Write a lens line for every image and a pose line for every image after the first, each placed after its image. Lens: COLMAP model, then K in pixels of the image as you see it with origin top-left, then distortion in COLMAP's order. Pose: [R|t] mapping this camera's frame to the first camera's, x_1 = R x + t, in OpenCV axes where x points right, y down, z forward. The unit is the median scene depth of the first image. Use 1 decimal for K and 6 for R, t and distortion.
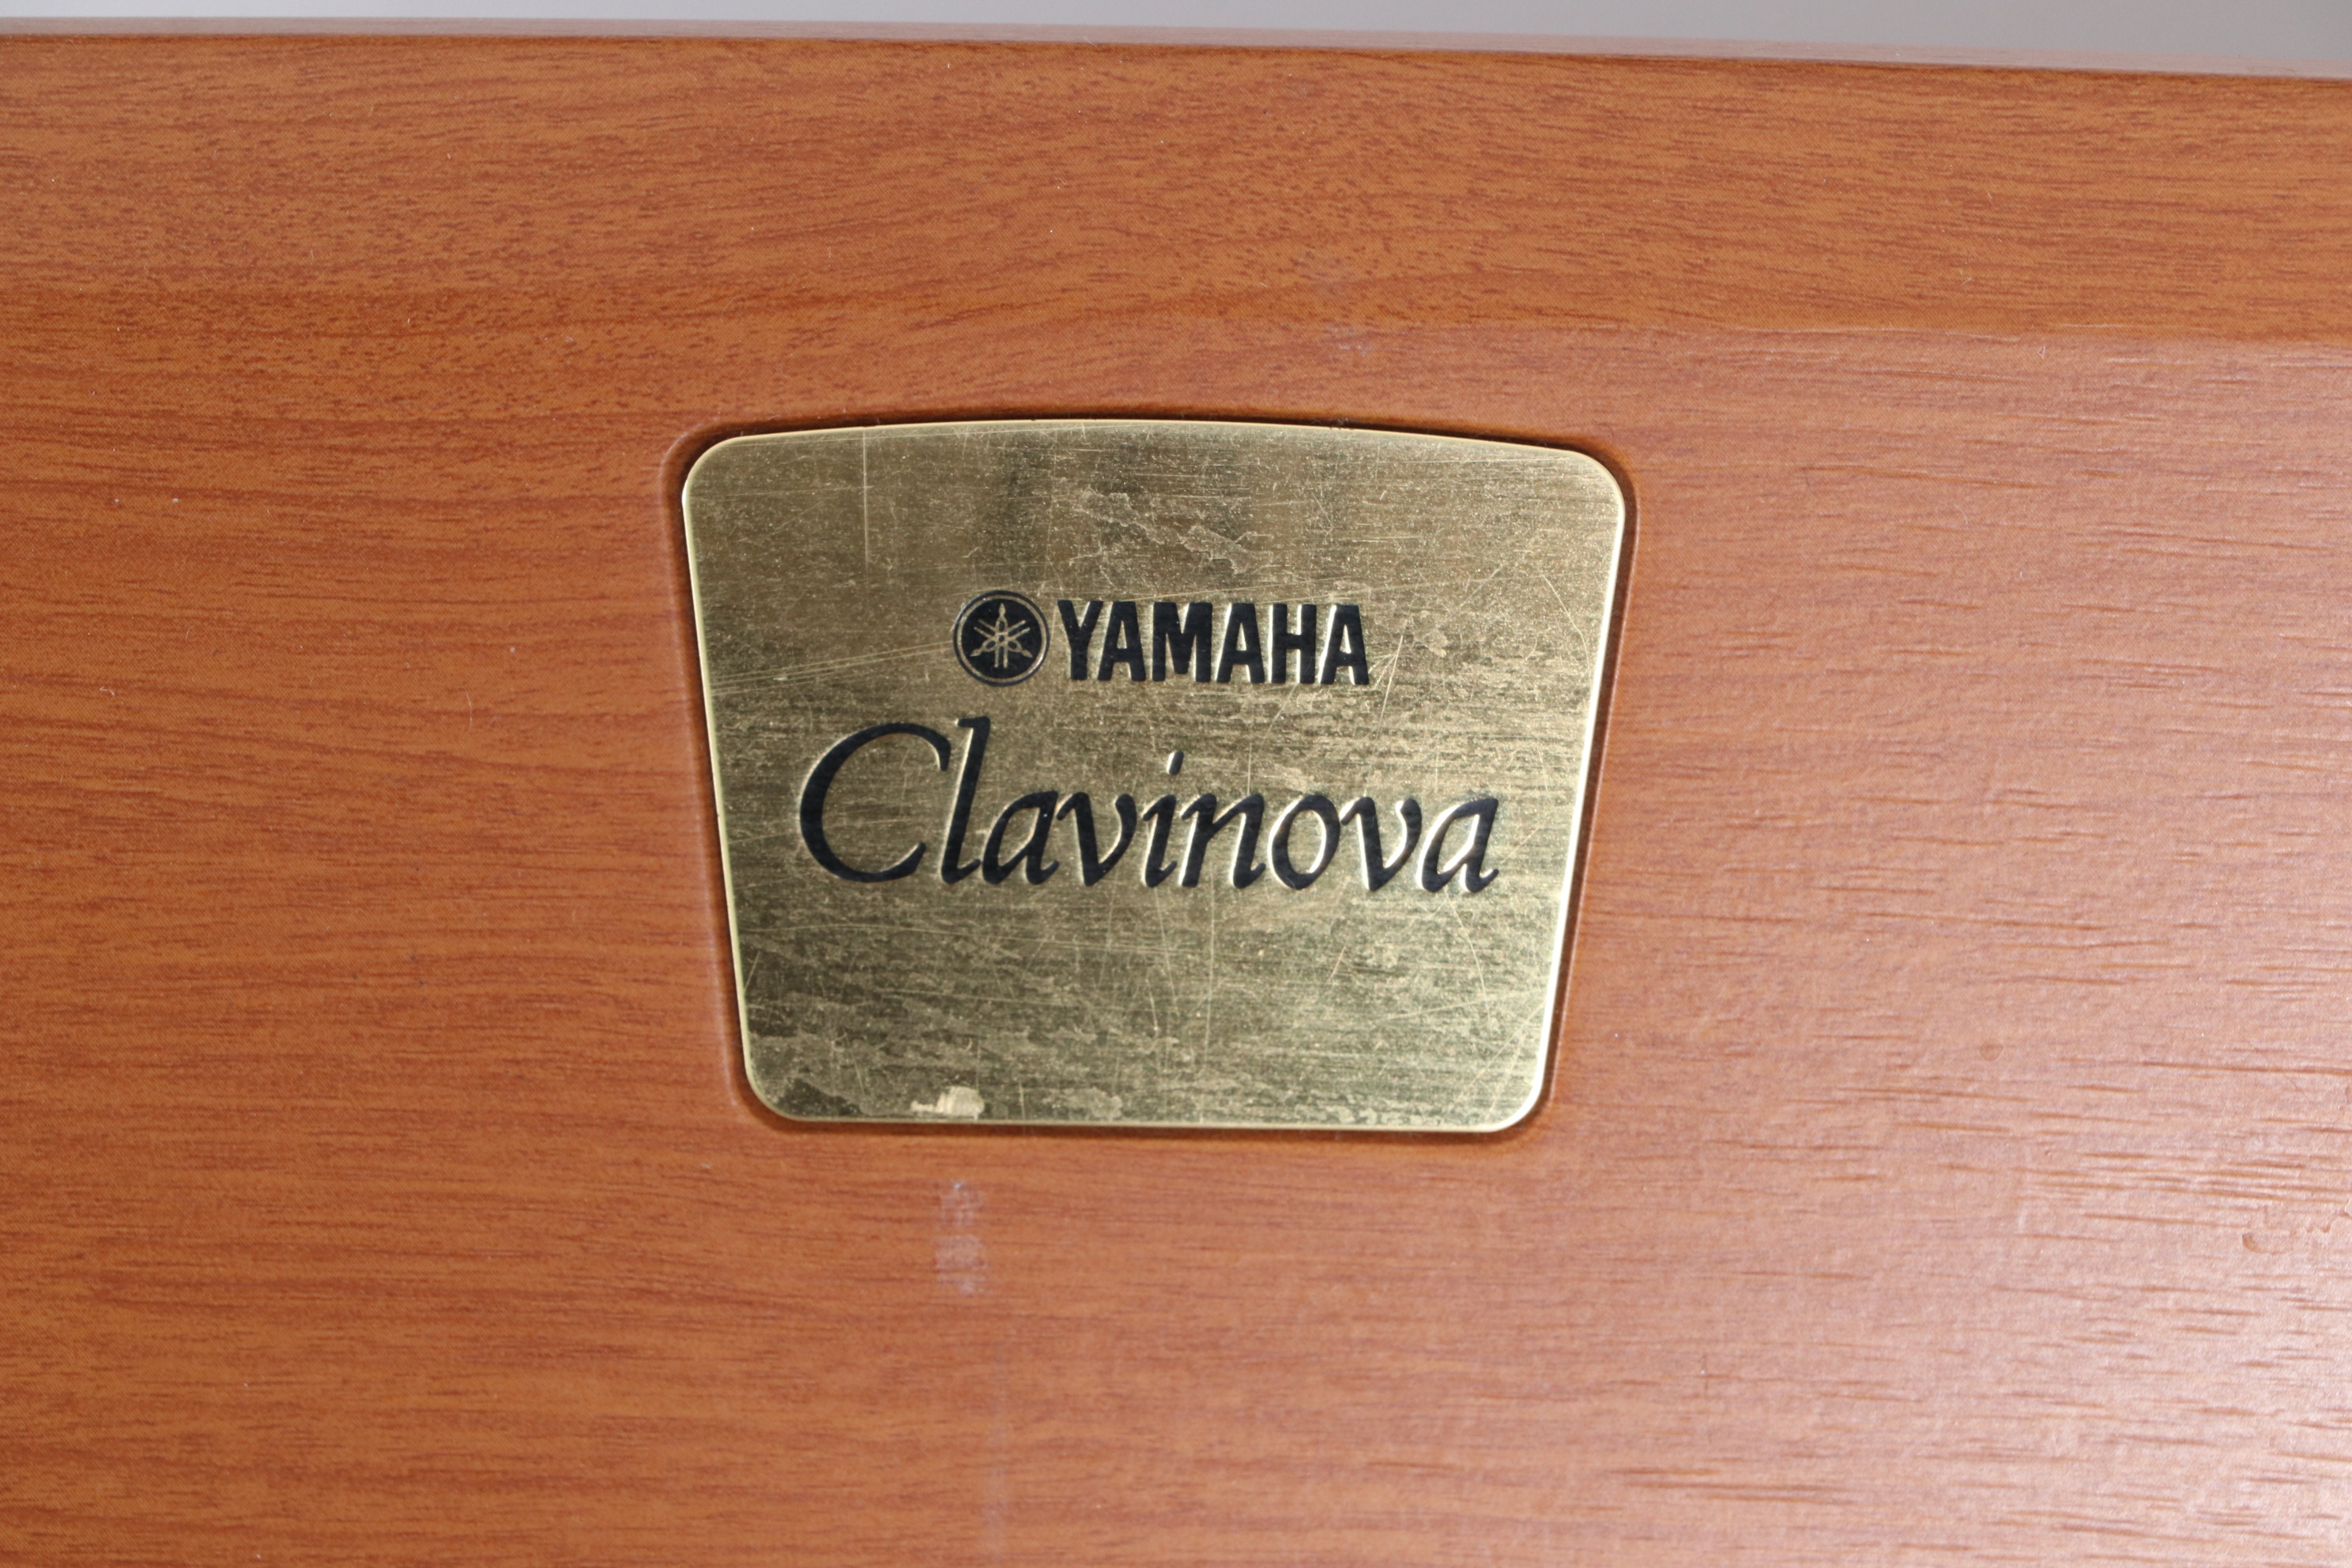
lens RADIAL K [[14714.0, 0, 1175.9], [0, 14714.0, 783.9], [0, 0, 1]] dist [0.219735, 0.000000]
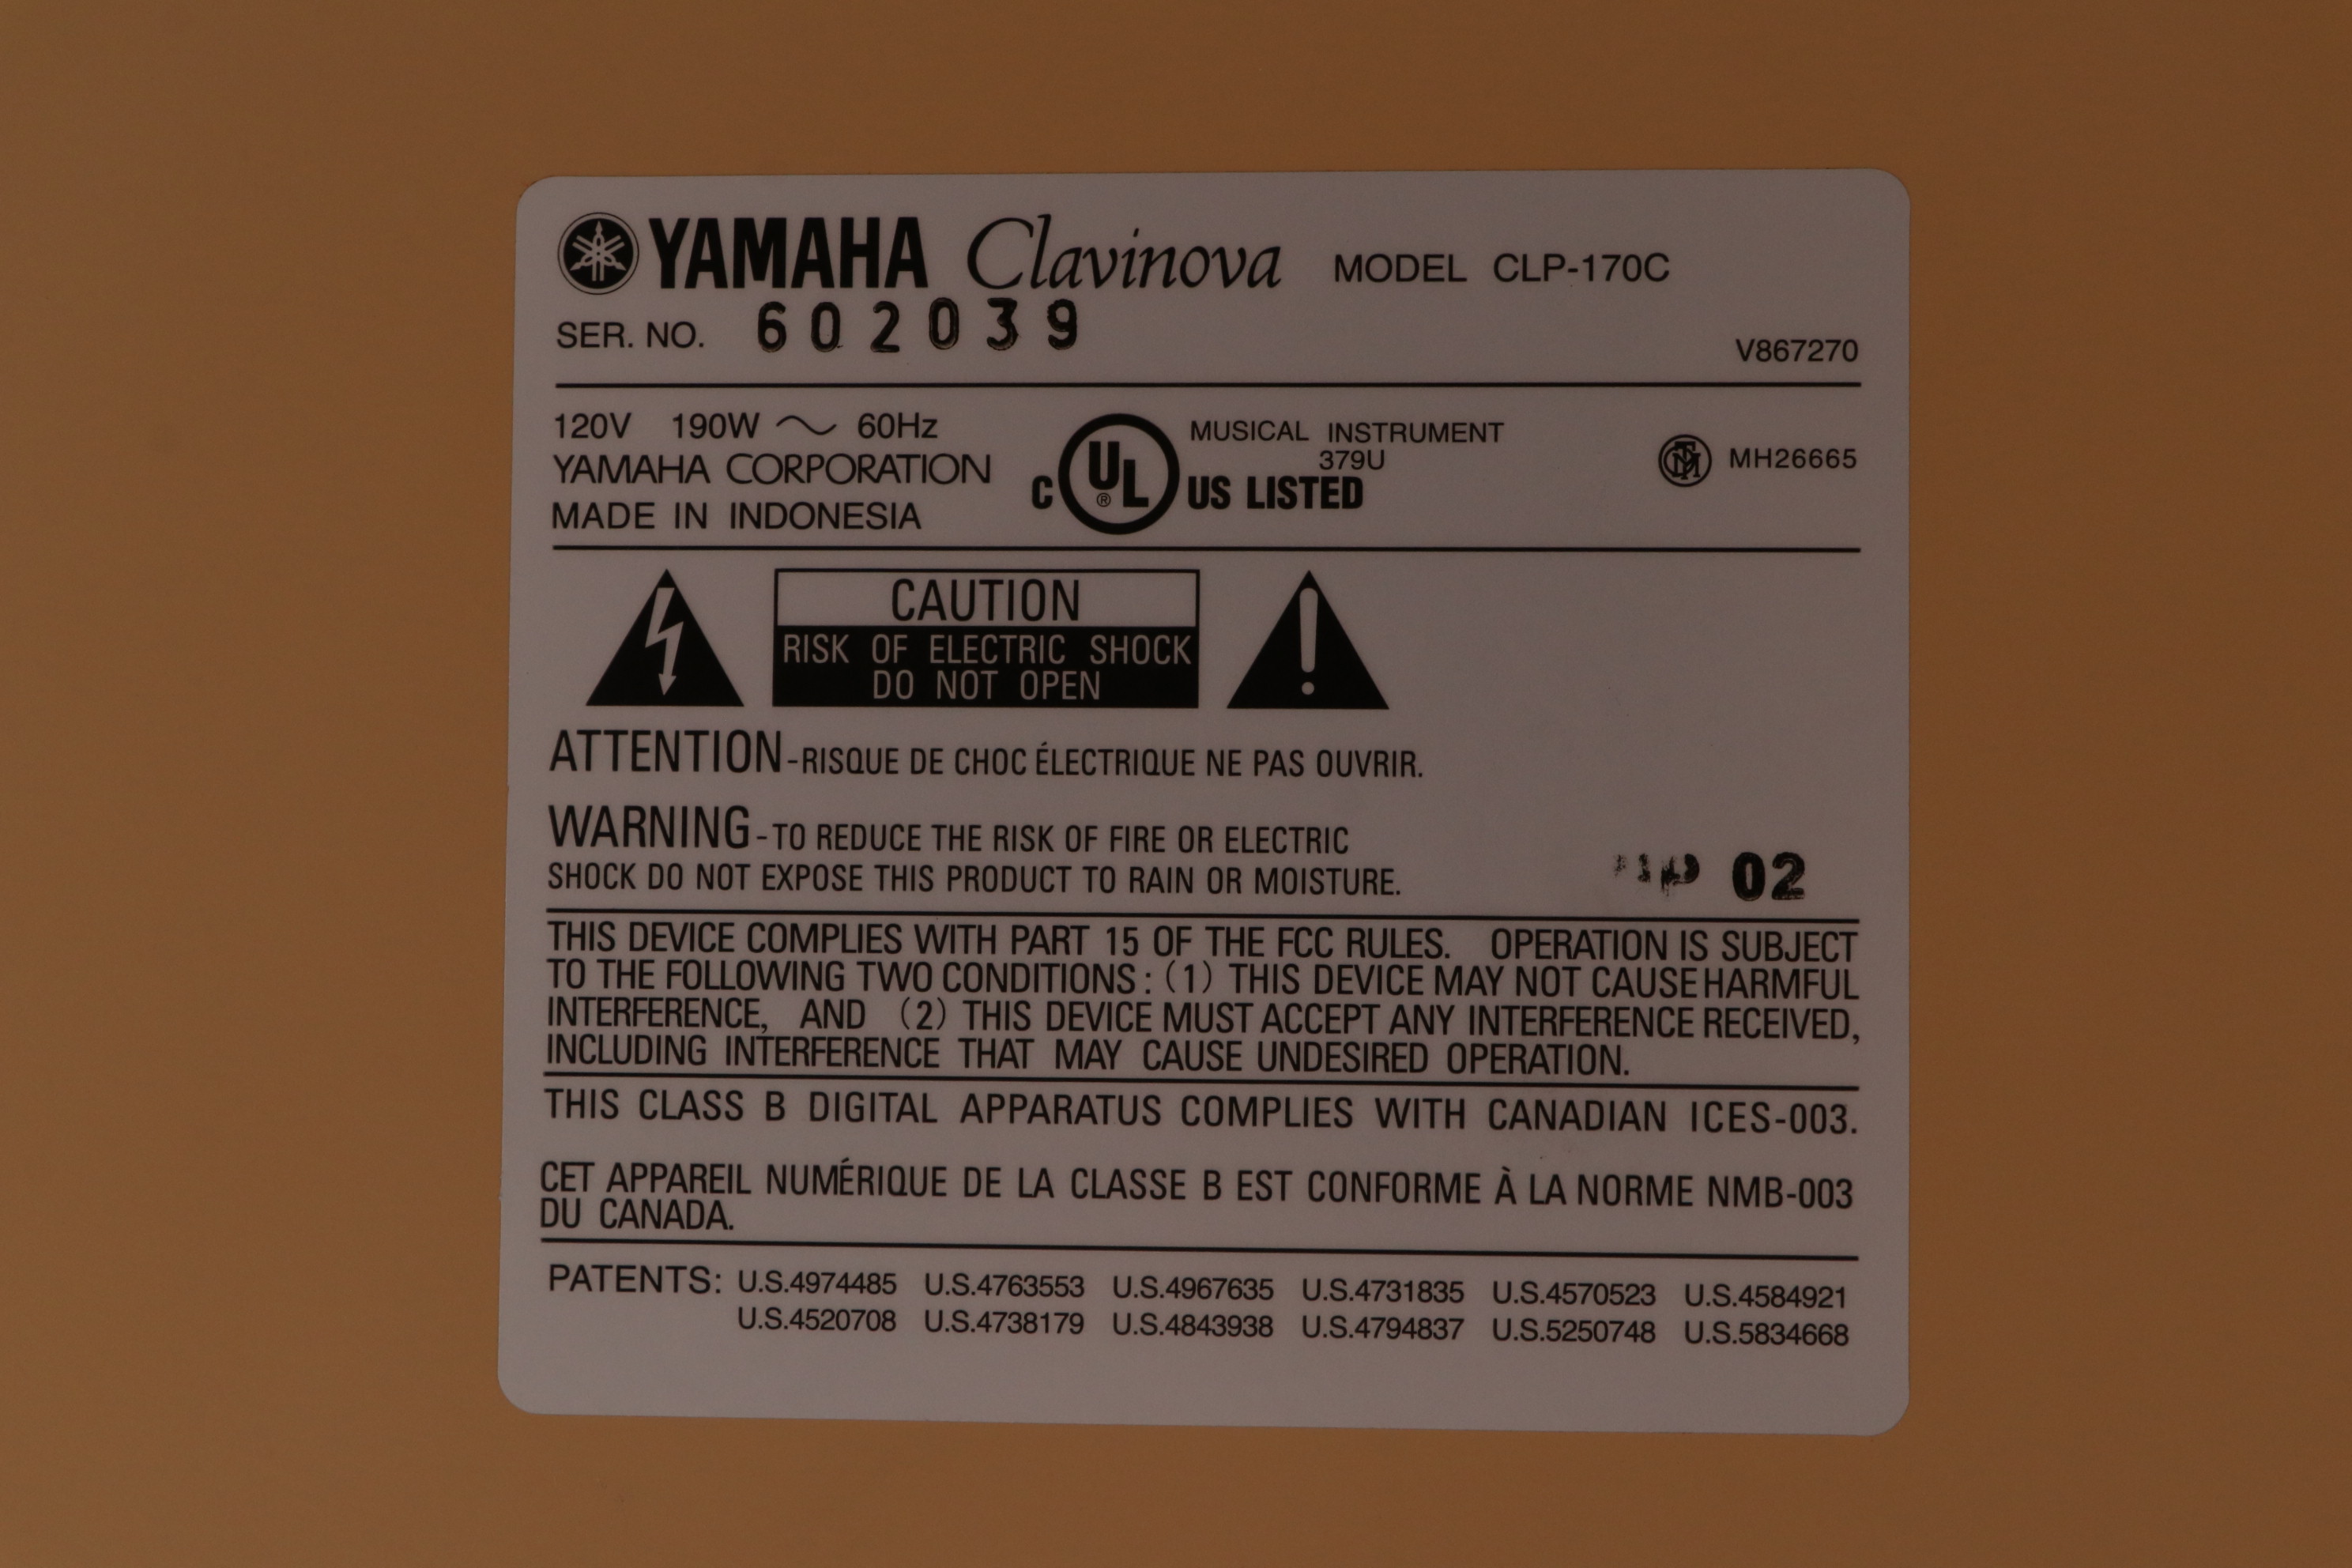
lens RADIAL K [[5423.9, 0, 1175.8], [0, 5423.9, 785.0], [0, 0, 1]] dist [-0.670921, 0.000000]
pose [[0.999931, -0.010503, -0.005355, 0.034219], [0.011004, 0.994488, 0.104272, -0.011556], [0.004230, -0.104323, 0.994534, 0.585658]]
